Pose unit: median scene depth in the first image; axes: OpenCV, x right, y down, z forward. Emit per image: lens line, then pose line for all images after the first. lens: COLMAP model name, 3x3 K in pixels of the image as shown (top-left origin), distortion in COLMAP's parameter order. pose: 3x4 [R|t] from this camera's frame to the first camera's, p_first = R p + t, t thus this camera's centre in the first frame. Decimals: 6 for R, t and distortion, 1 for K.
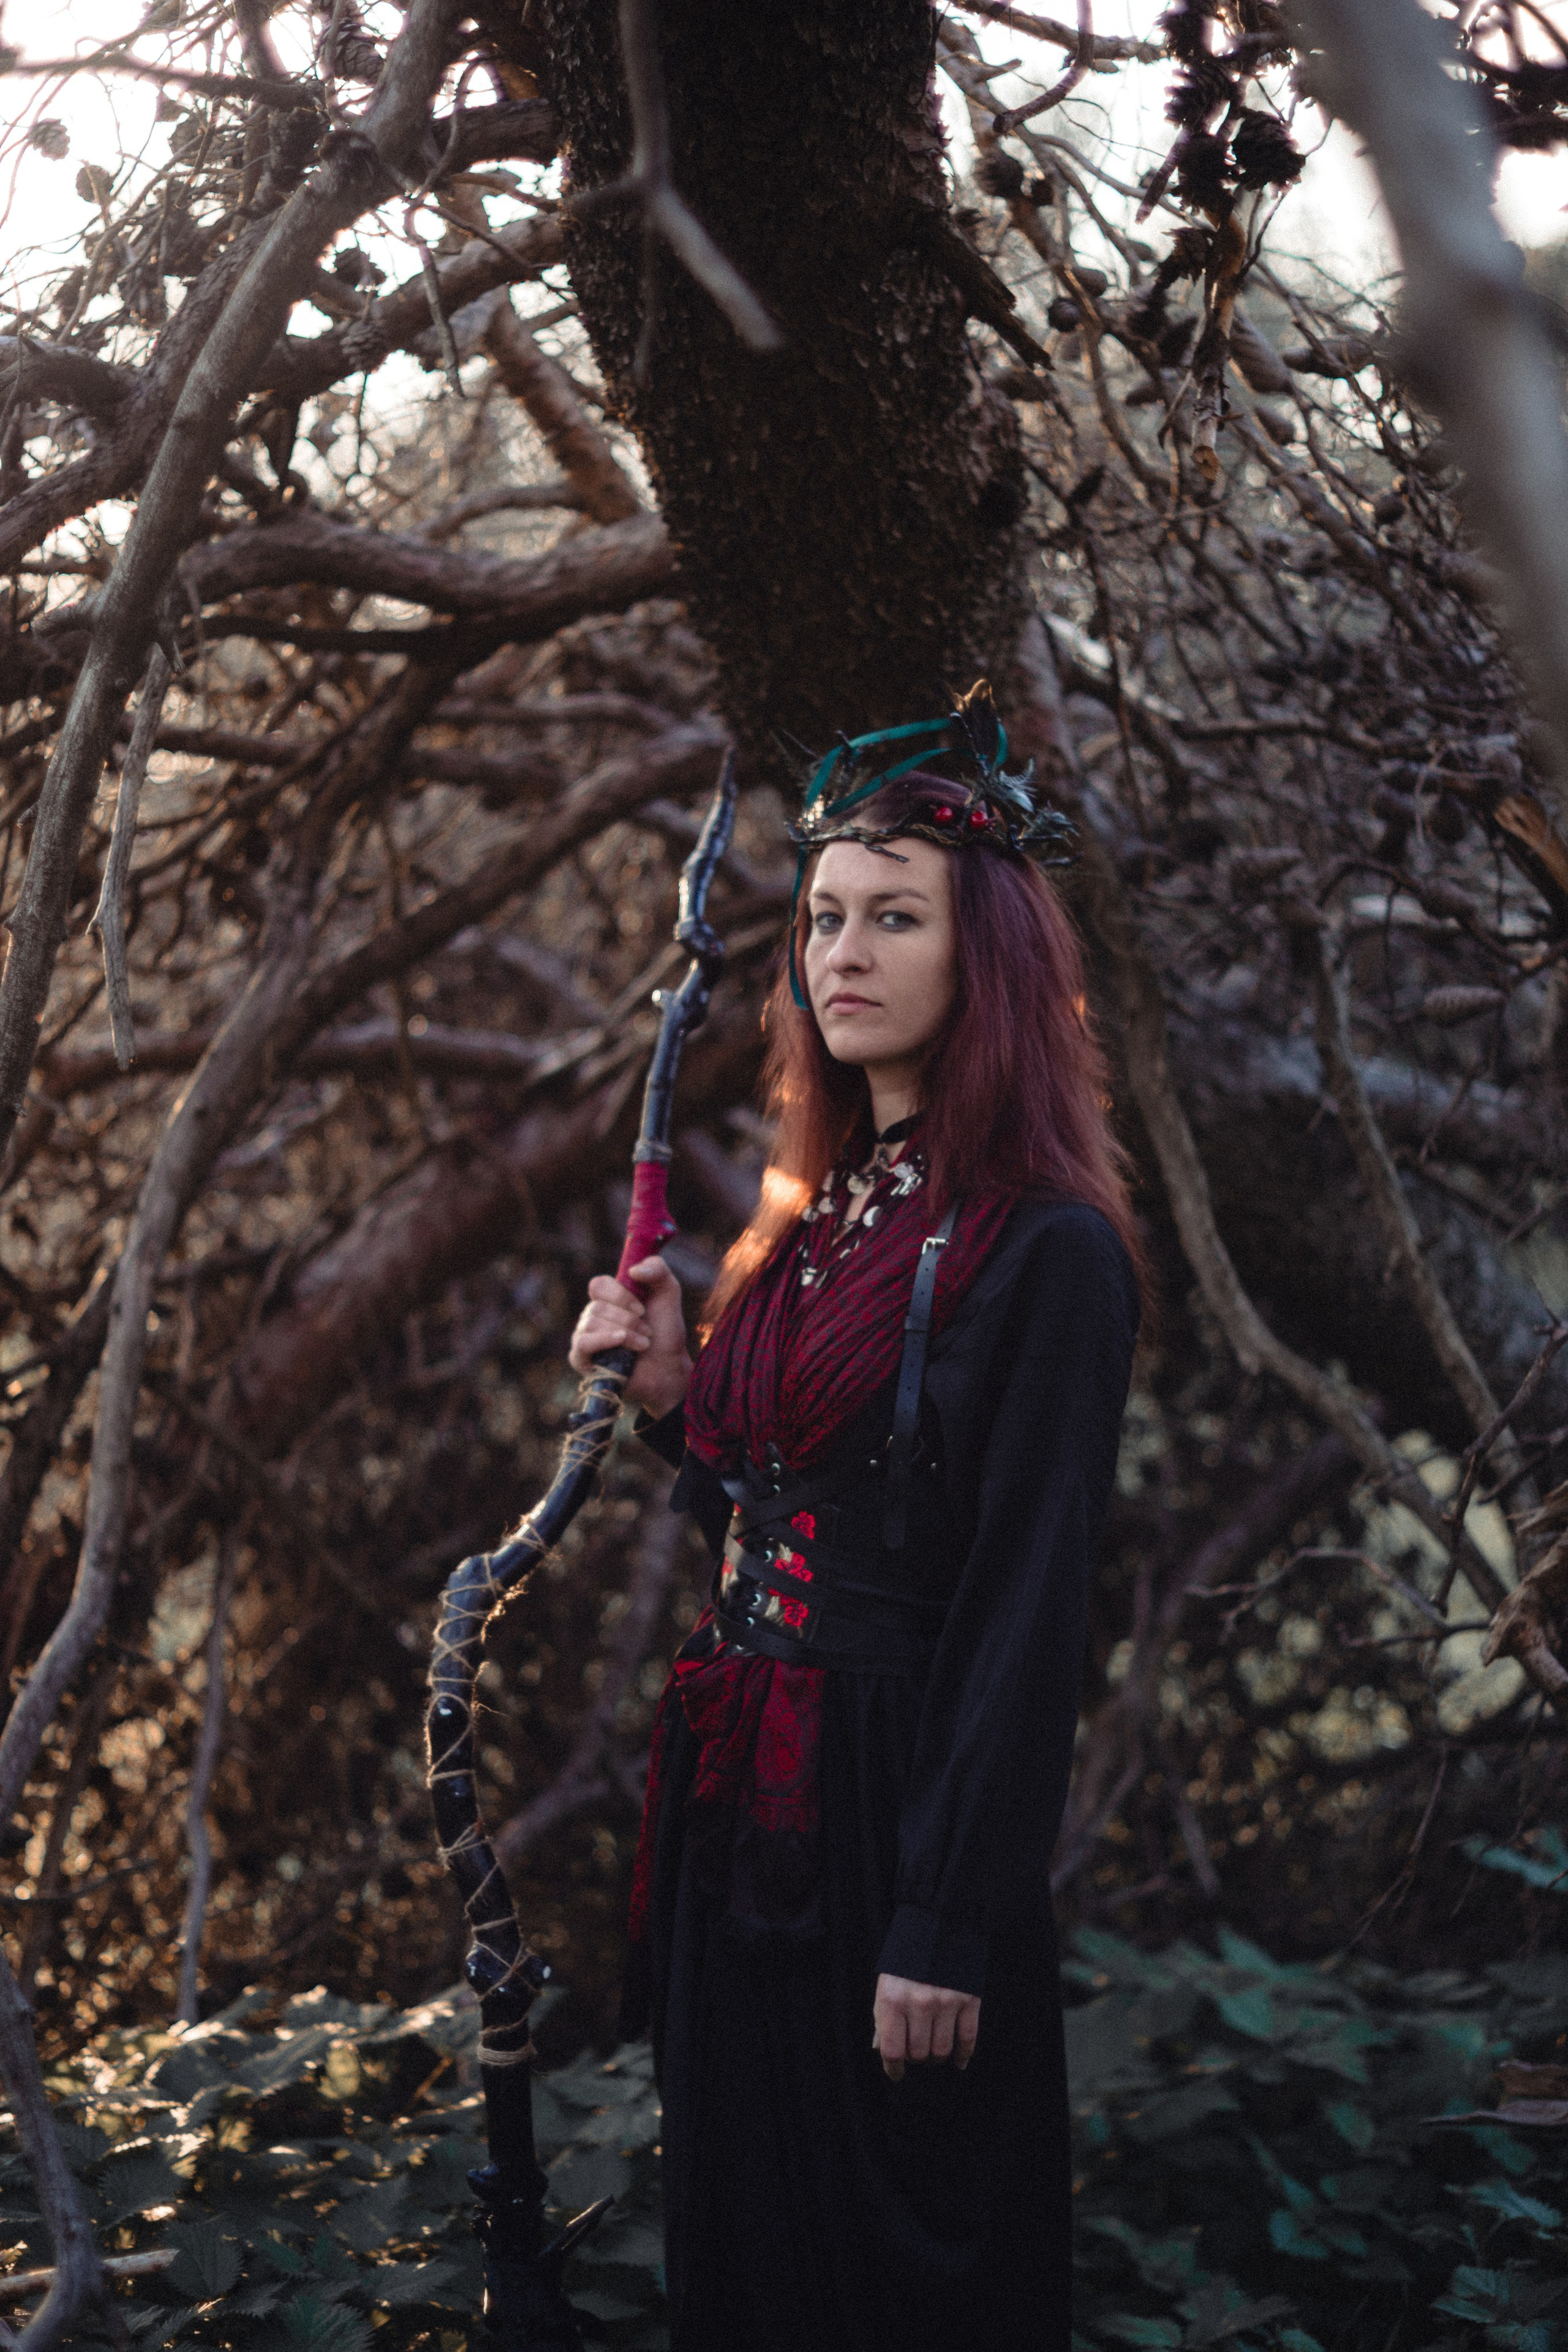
lens RADIAL K [[3783.8, 0, 776.7], [0, 3783.8, 1183.7], [0, 0, 1]] dist [-0.006646, 0.000000]
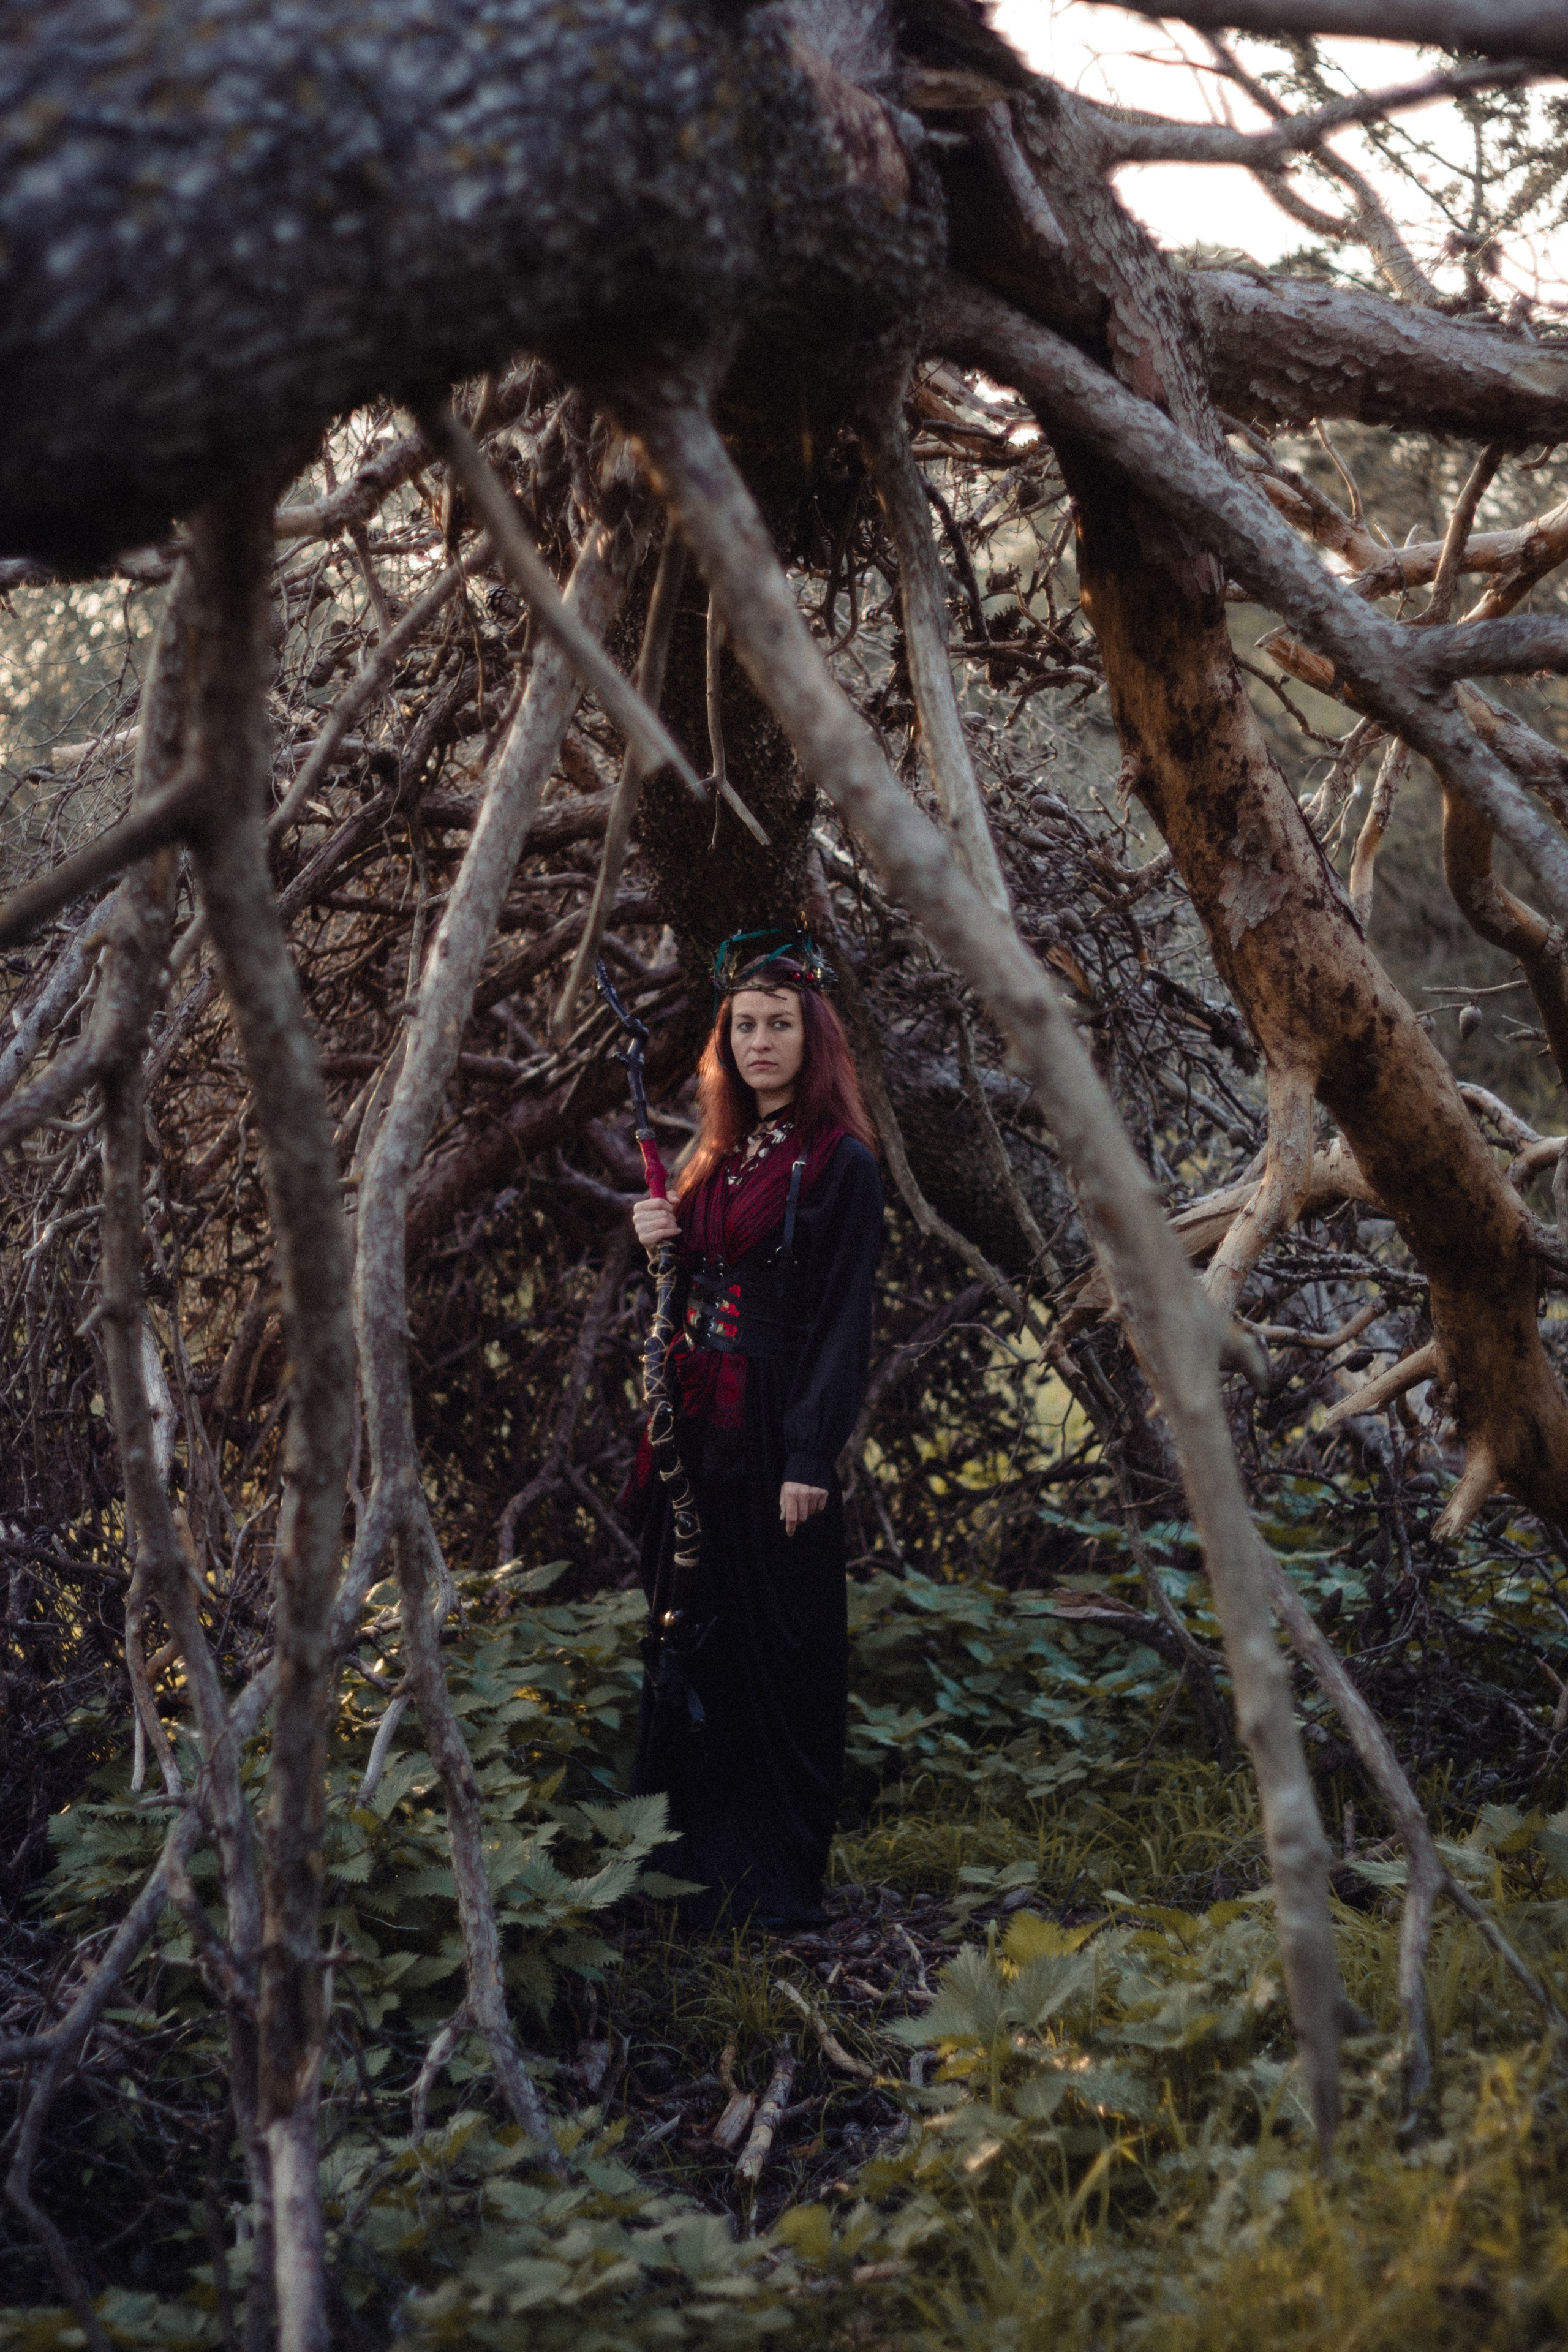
lens RADIAL K [[3783.8, 0, 785.9], [0, 3783.8, 1173.4], [0, 0, 1]] dist [-0.006646, 0.000000]
pose [[0.995391, -0.005264, 0.095754, -0.168281], [0.004507, 0.999957, 0.008118, 0.002397], [-0.095792, -0.007649, 0.995372, -1.178730]]
